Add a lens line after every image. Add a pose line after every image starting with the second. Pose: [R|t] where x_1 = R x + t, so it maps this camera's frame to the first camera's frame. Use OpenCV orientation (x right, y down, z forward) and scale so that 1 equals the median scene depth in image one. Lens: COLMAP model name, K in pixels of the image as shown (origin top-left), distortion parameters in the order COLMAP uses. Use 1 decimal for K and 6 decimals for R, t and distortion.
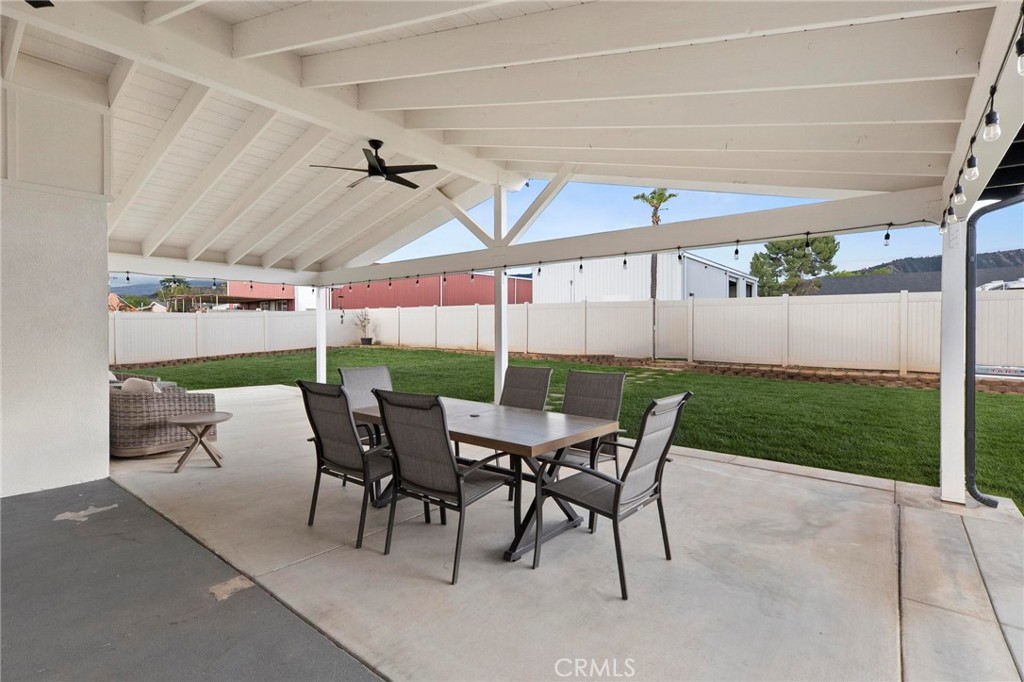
lens RADIAL K [[480.1, 0, 505.1], [0, 480.1, 330.9], [0, 0, 1]] dist [0.003134, 0.000451]
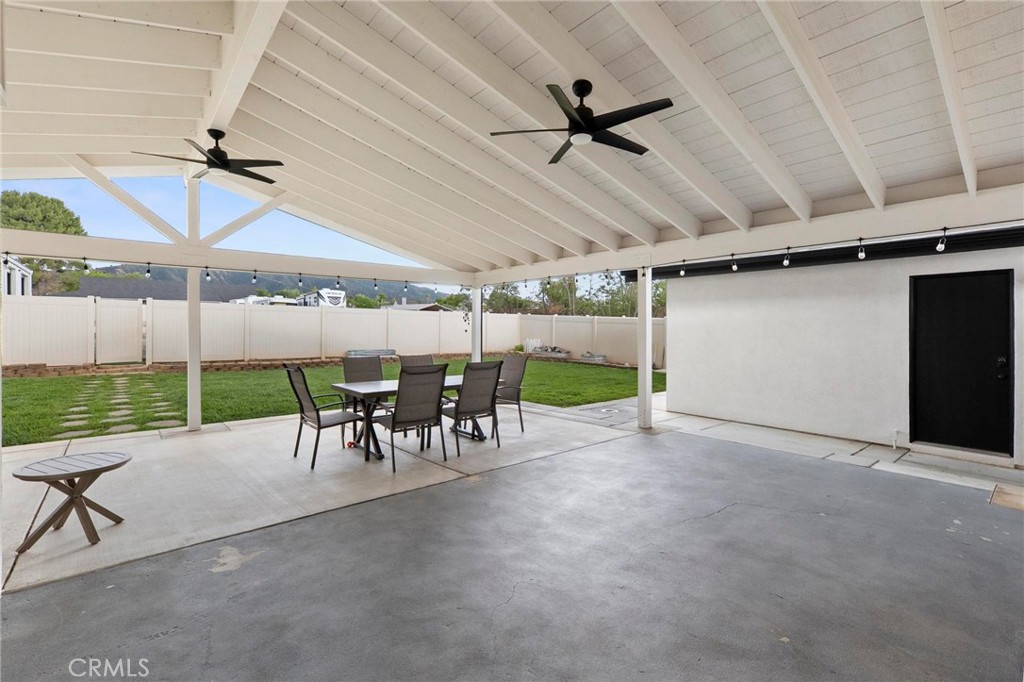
lens RADIAL K [[467.0, 0, 490.1], [0, 467.0, 341.1], [0, 0, 1]] dist [0.000057, 0.000338]
pose [[0.227463, -0.024960, 0.973467, -0.899685], [0.006861, 0.999688, 0.024029, -0.001203], [-0.973763, 0.001213, 0.227563, 0.233533]]
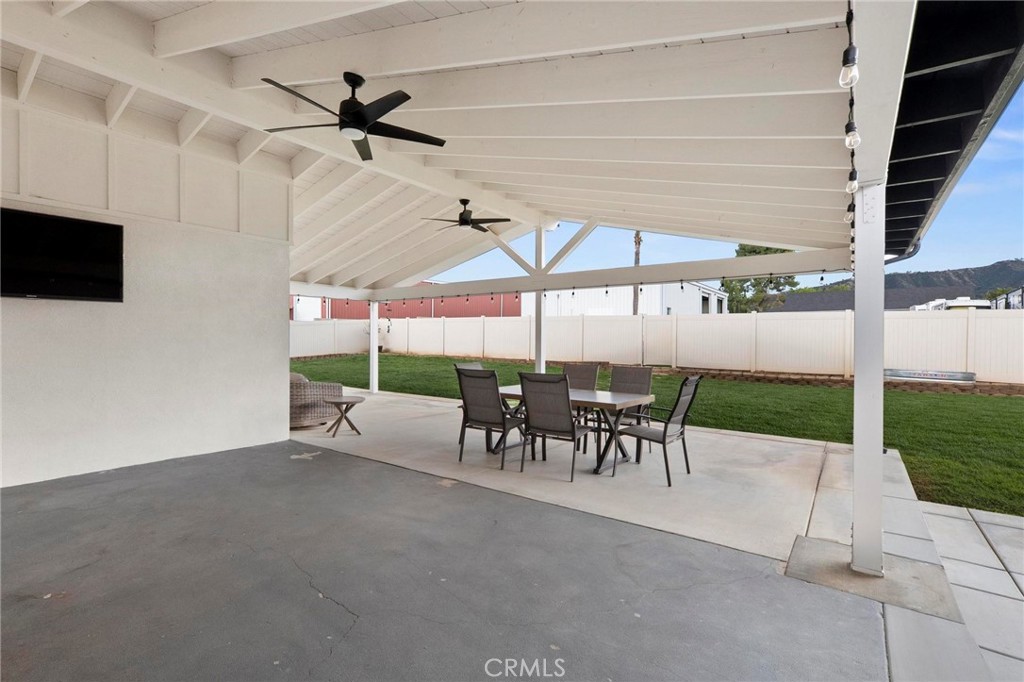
lens RADIAL K [[470.6, 0, 502.2], [0, 470.6, 340.8], [0, 0, 1]] dist [-0.000501, 0.000113]
pose [[0.999167, 0.007945, 0.040024, -0.182337], [-0.007928, 0.999968, -0.000598, 0.006085], [-0.040028, 0.000281, 0.999199, -0.297933]]
